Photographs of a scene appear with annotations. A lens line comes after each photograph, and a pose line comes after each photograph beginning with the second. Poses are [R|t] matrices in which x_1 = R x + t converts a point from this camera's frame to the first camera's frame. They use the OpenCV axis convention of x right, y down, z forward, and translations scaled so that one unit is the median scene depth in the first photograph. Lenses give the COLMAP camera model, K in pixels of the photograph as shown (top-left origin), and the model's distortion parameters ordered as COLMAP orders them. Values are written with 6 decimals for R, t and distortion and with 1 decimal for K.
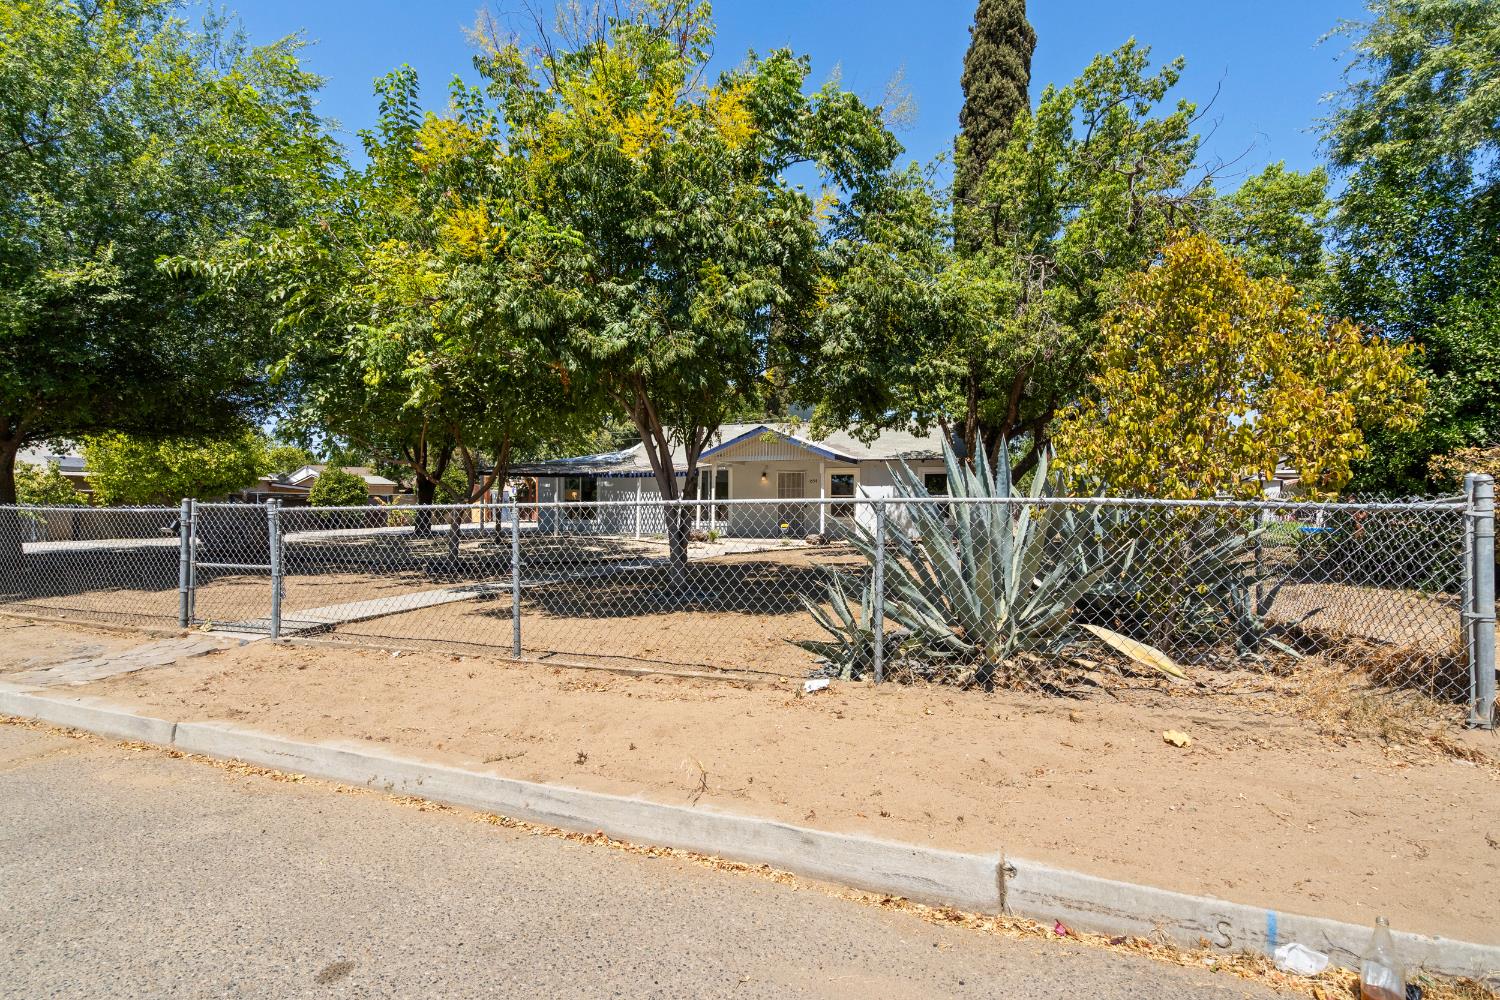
lens RADIAL K [[685.5, 0, 753.7], [0, 685.5, 504.9], [0, 0, 1]] dist [-0.002875, -0.000233]
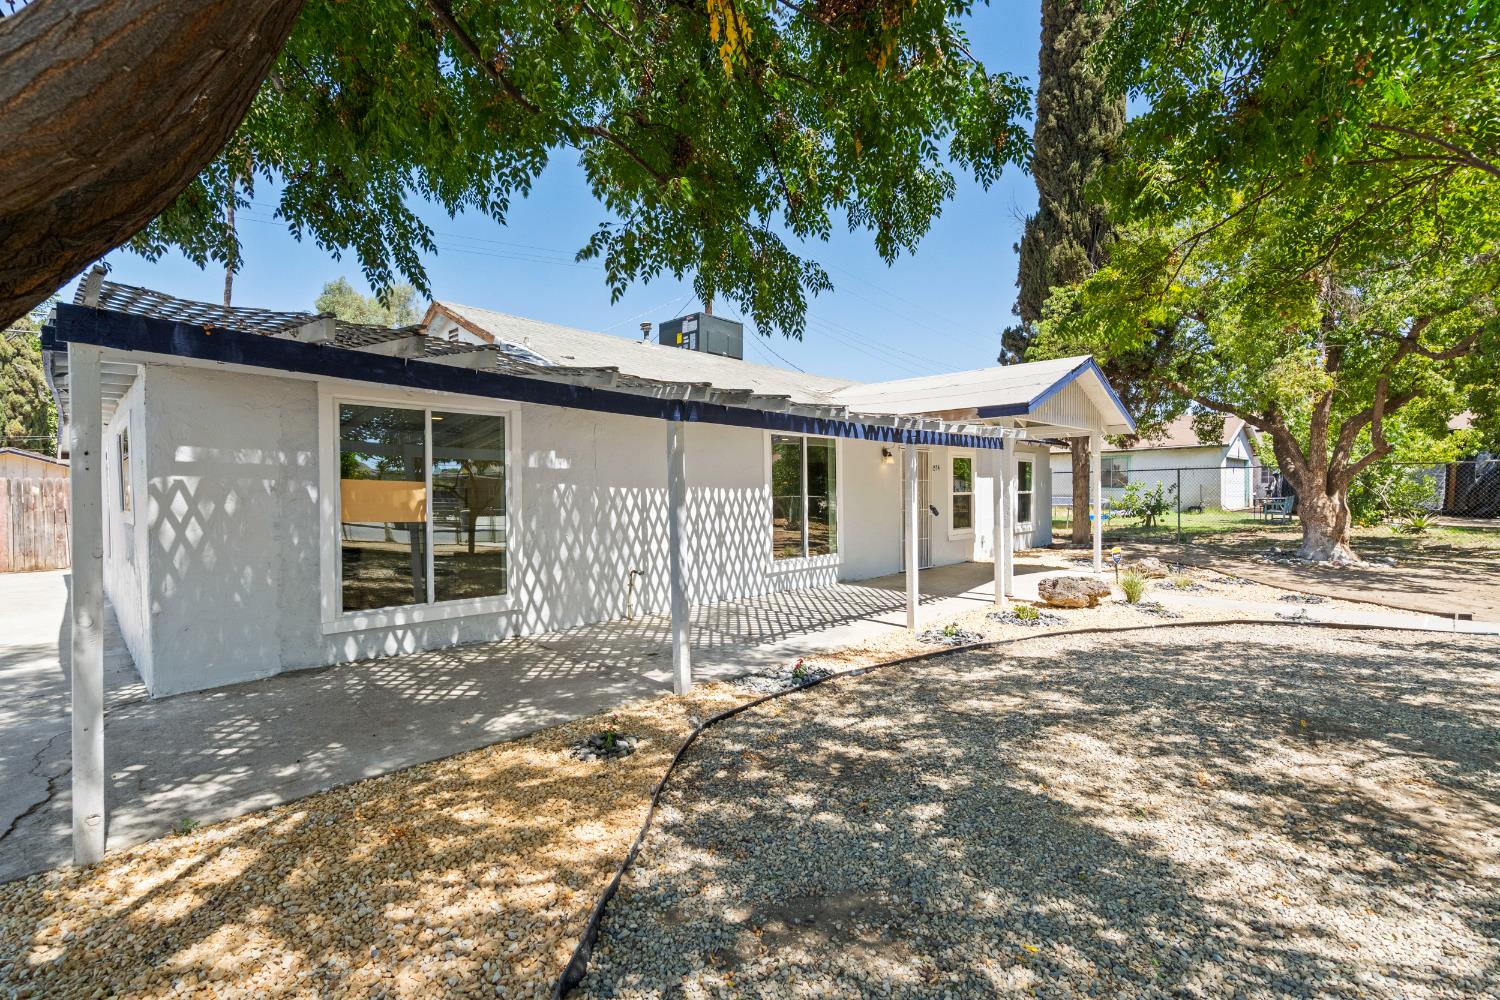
lens RADIAL K [[685.5, 0, 753.7], [0, 685.5, 504.9], [0, 0, 1]] dist [-0.002875, -0.000233]
pose [[0.410384, -0.024688, 0.911579, -0.541183], [0.016240, 0.999673, 0.019762, -0.019431], [-0.911768, 0.006694, 0.410650, 1.006587]]
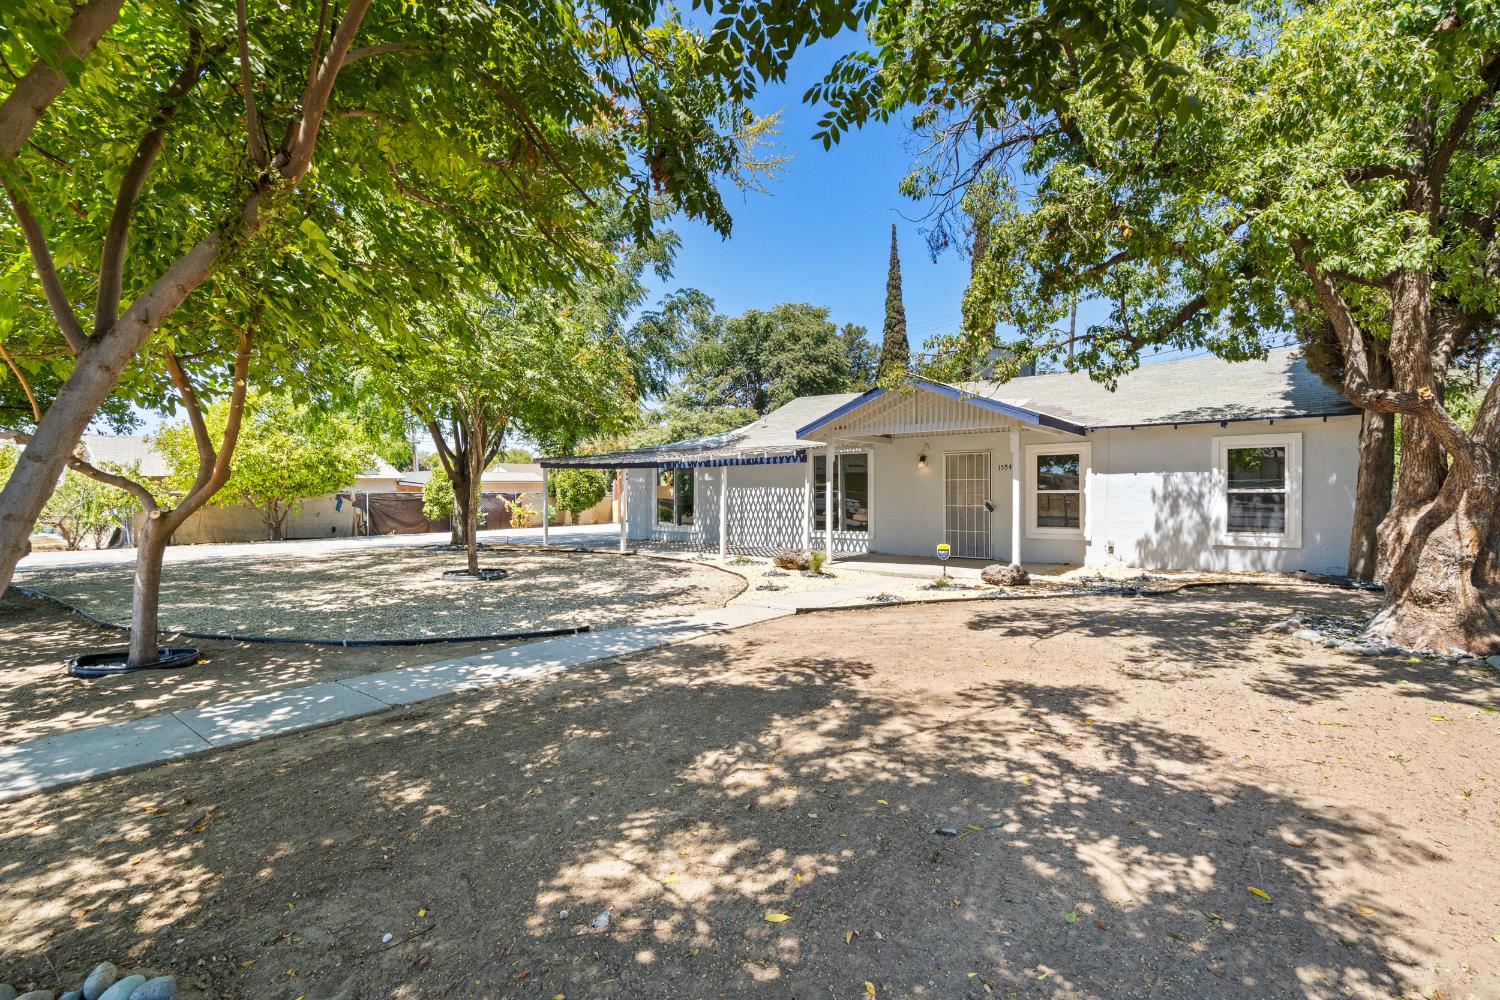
lens RADIAL K [[685.5, 0, 753.7], [0, 685.5, 504.9], [0, 0, 1]] dist [-0.002875, -0.000233]
pose [[0.953523, -0.001741, -0.301314, 0.064101], [0.005578, 0.999914, 0.011874, -0.010973], [0.301268, -0.013003, 0.953451, 0.407556]]
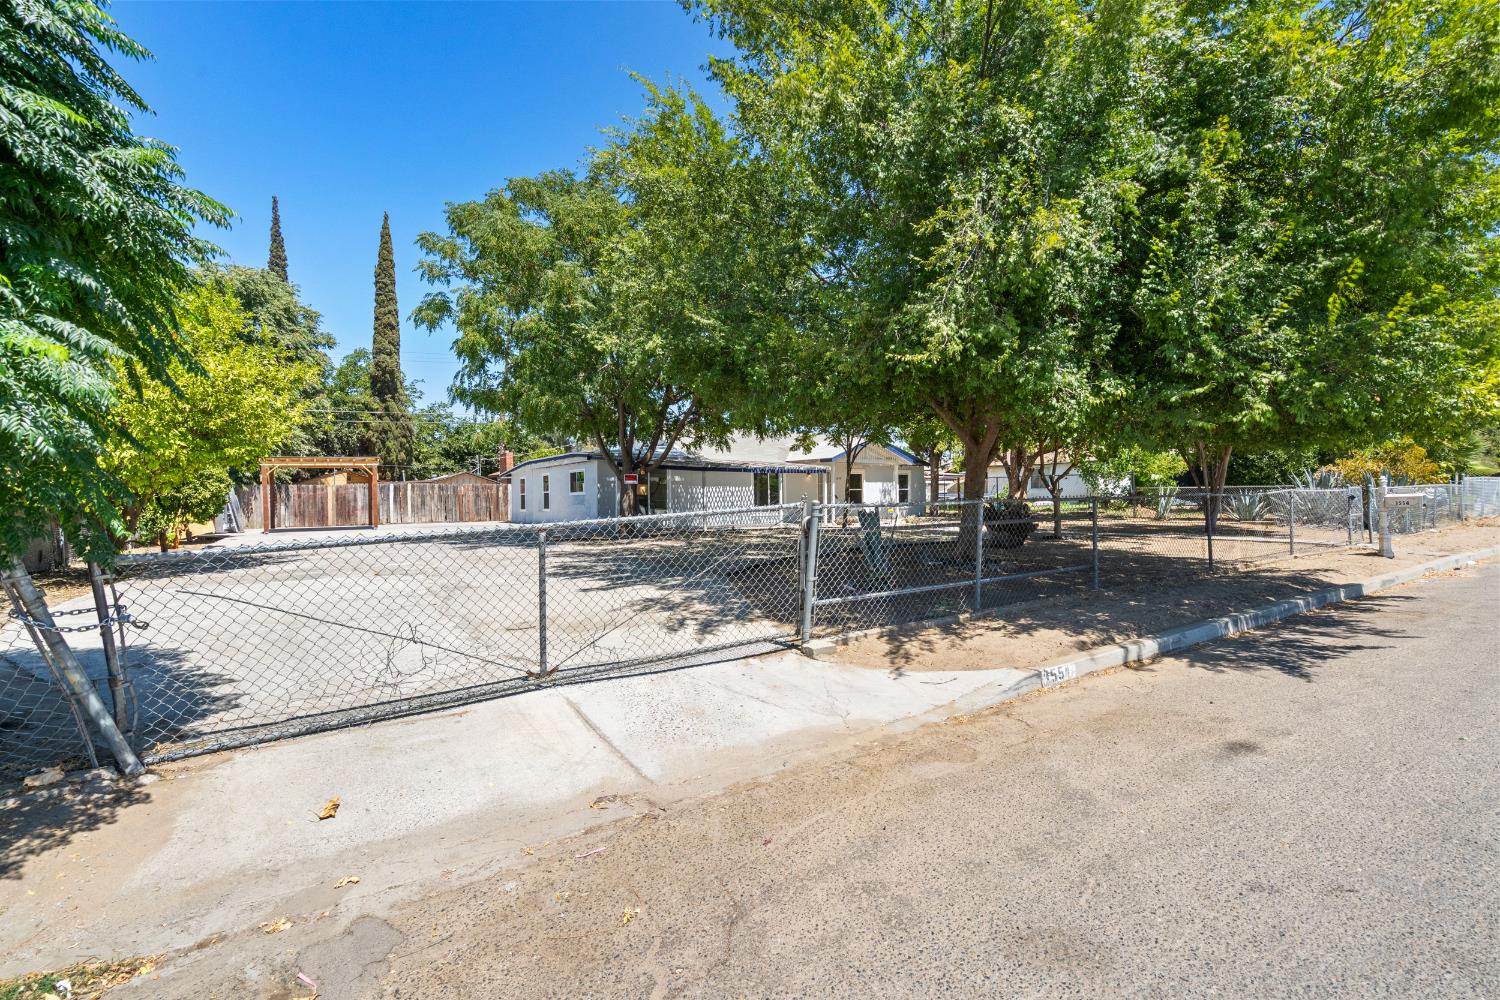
lens RADIAL K [[685.5, 0, 753.7], [0, 685.5, 504.9], [0, 0, 1]] dist [-0.002875, -0.000233]
pose [[0.580424, -0.019653, 0.814078, -1.205731], [0.016197, 0.999790, 0.012587, -0.002924], [-0.814154, 0.005880, 0.580620, 0.403441]]
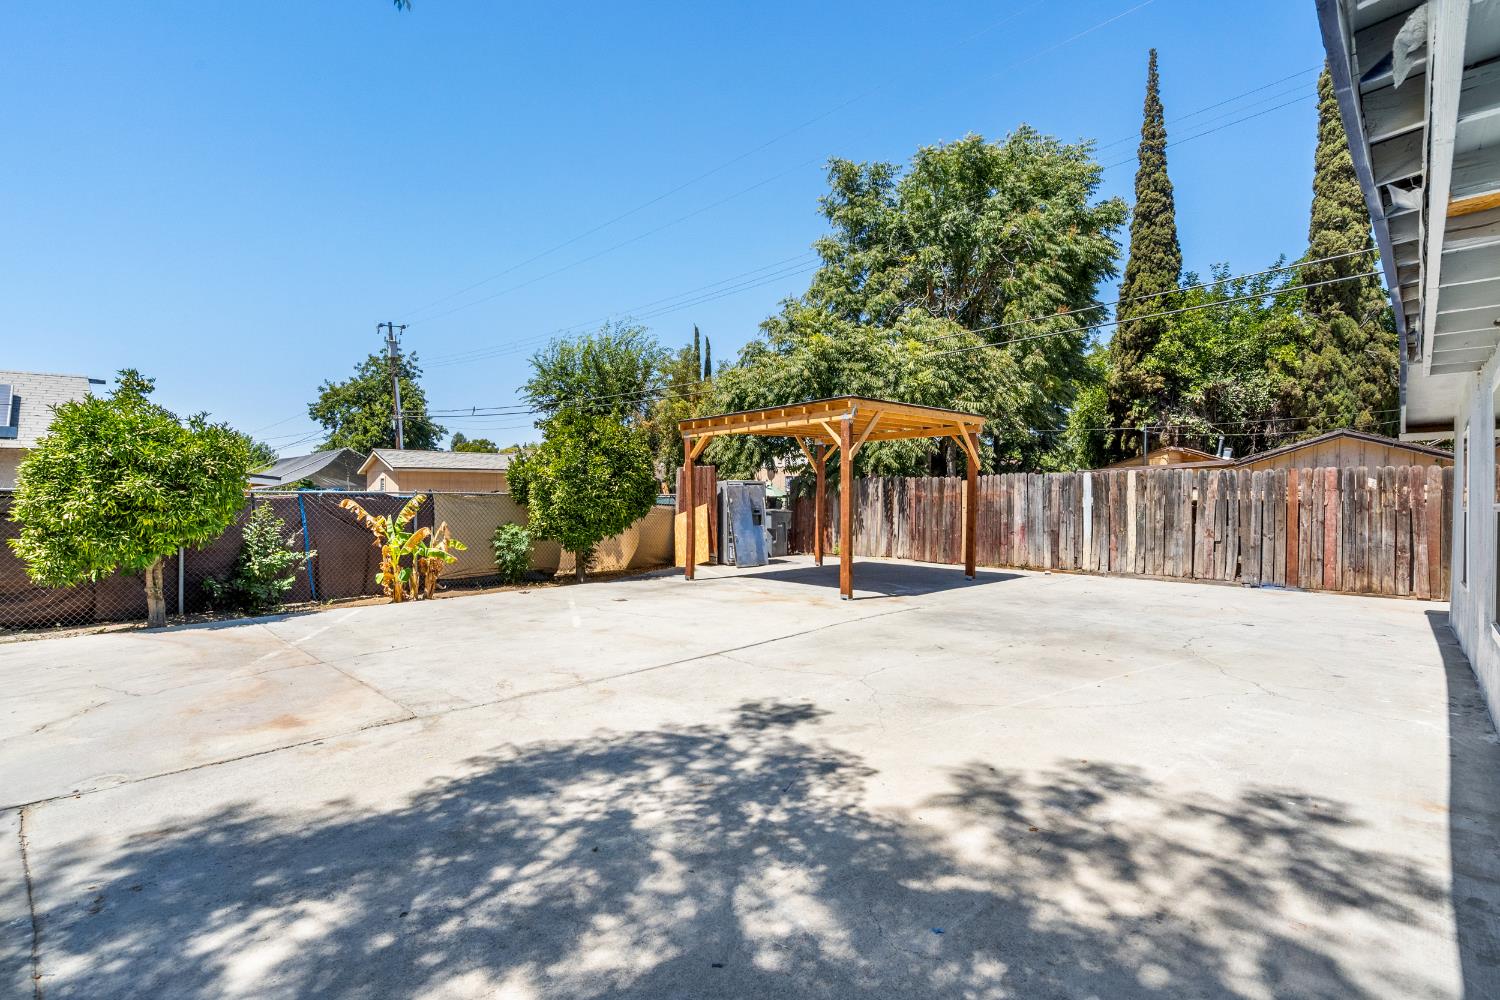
lens RADIAL K [[682.7, 0, 743.6], [0, 682.7, 497.8], [0, 0, 1]] dist [-0.005983, -0.000448]
pose [[0.911523, 0.002779, -0.411241, -0.425824], [-0.003781, 0.999992, -0.001623, -0.019402], [0.411233, 0.003034, 0.911525, 1.305723]]
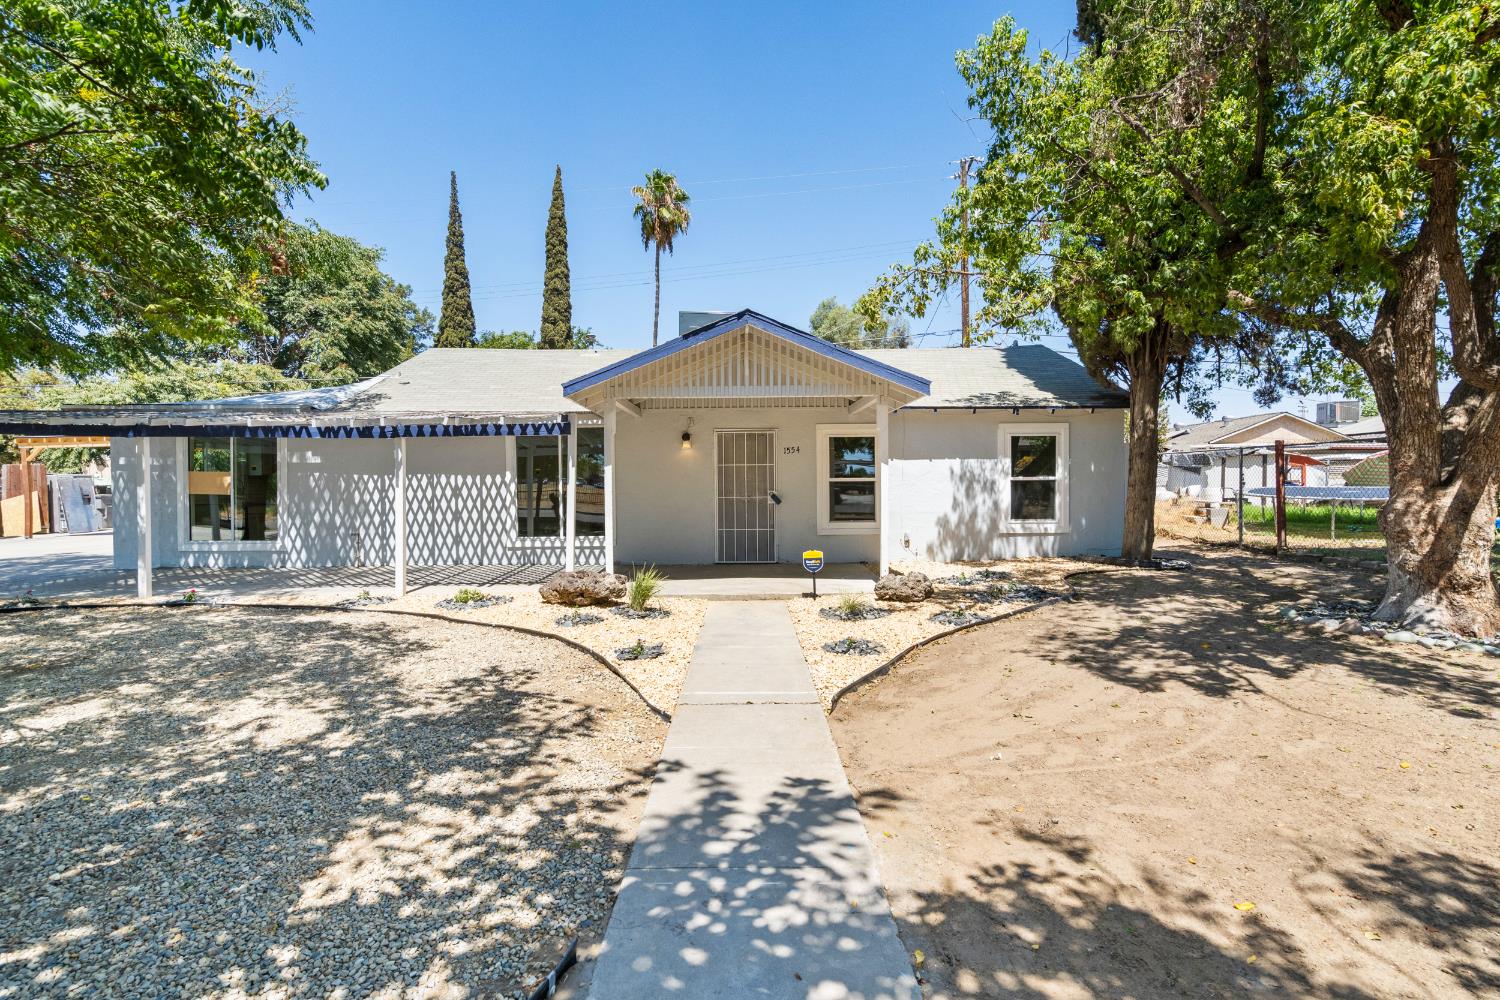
lens RADIAL K [[689.0, 0, 748.9], [0, 689.0, 493.5], [0, 0, 1]] dist [0.000812, 0.000124]
pose [[0.934279, -0.017099, 0.356134, -0.132608], [0.012500, 0.999806, 0.015212, -0.012490], [-0.356325, -0.009761, 0.934311, 0.608362]]
